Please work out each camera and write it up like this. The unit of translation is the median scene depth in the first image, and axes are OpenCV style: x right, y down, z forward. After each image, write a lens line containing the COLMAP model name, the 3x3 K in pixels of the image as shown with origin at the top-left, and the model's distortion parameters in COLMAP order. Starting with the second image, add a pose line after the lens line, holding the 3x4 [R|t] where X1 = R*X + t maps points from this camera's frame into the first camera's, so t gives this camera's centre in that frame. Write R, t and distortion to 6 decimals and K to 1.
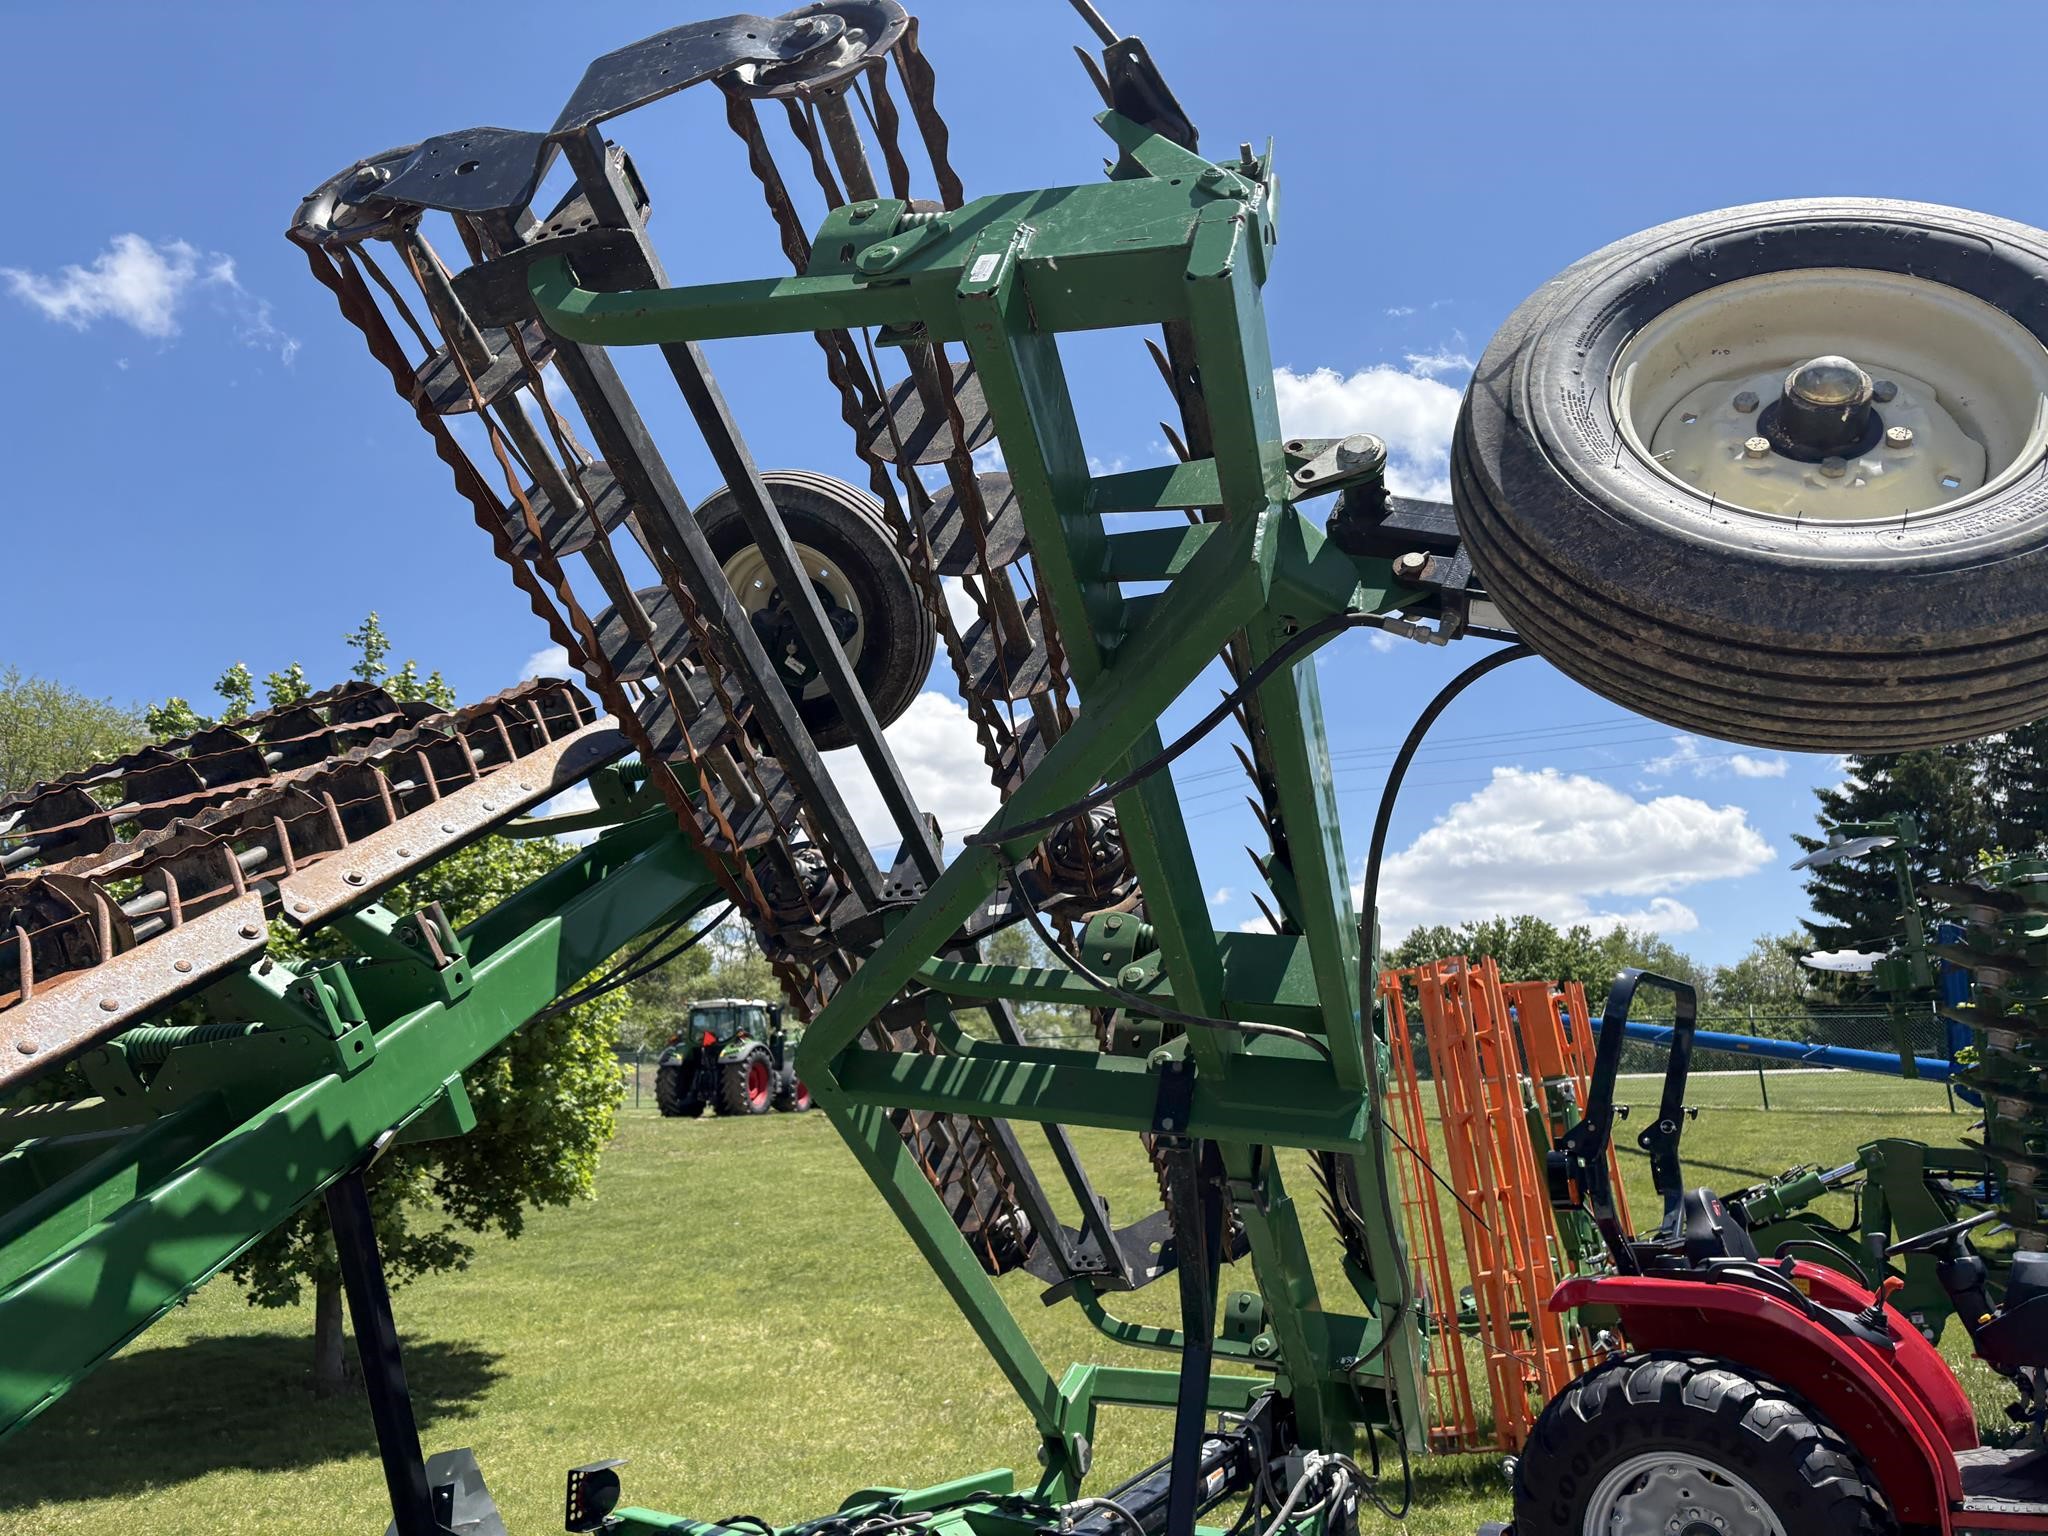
lens RADIAL K [[1542.3, 0, 1036.0], [0, 1542.3, 772.8], [0, 0, 1]] dist [0.050371, -0.052630]
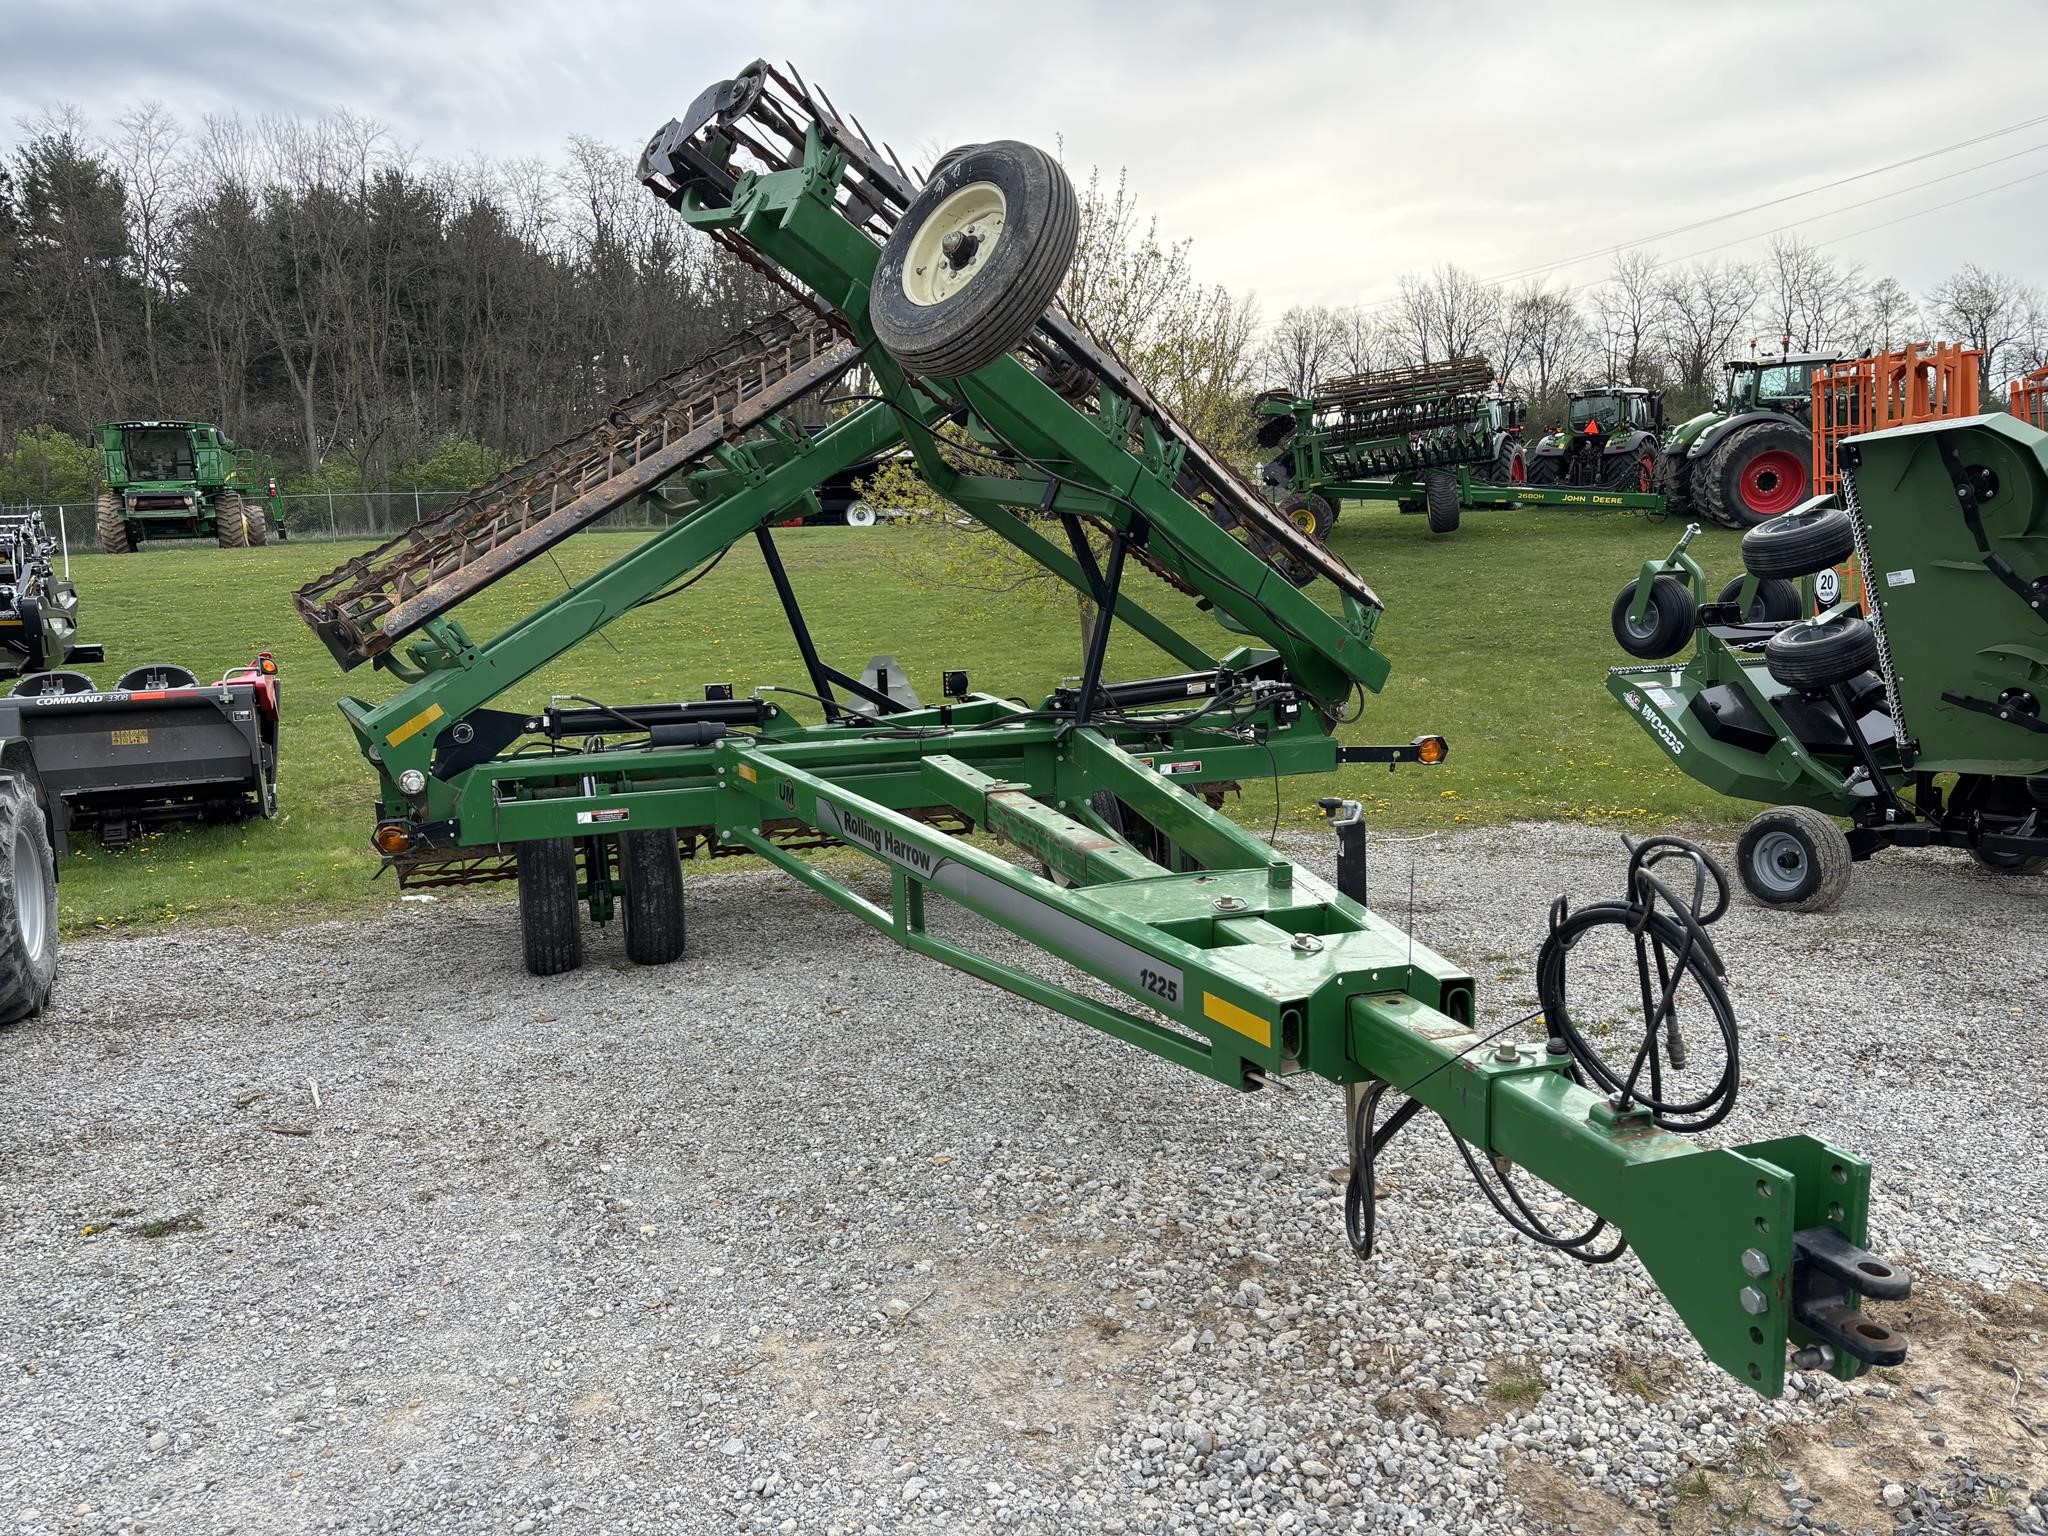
lens RADIAL K [[1542.3, 0, 995.6], [0, 1542.3, 786.1], [0, 0, 1]] dist [0.050371, -0.052630]
pose [[0.834234, 0.084535, -0.544893, 1.181797], [0.129206, 0.930699, 0.342205, -0.150989], [0.536060, -0.355882, 0.765498, -0.808414]]
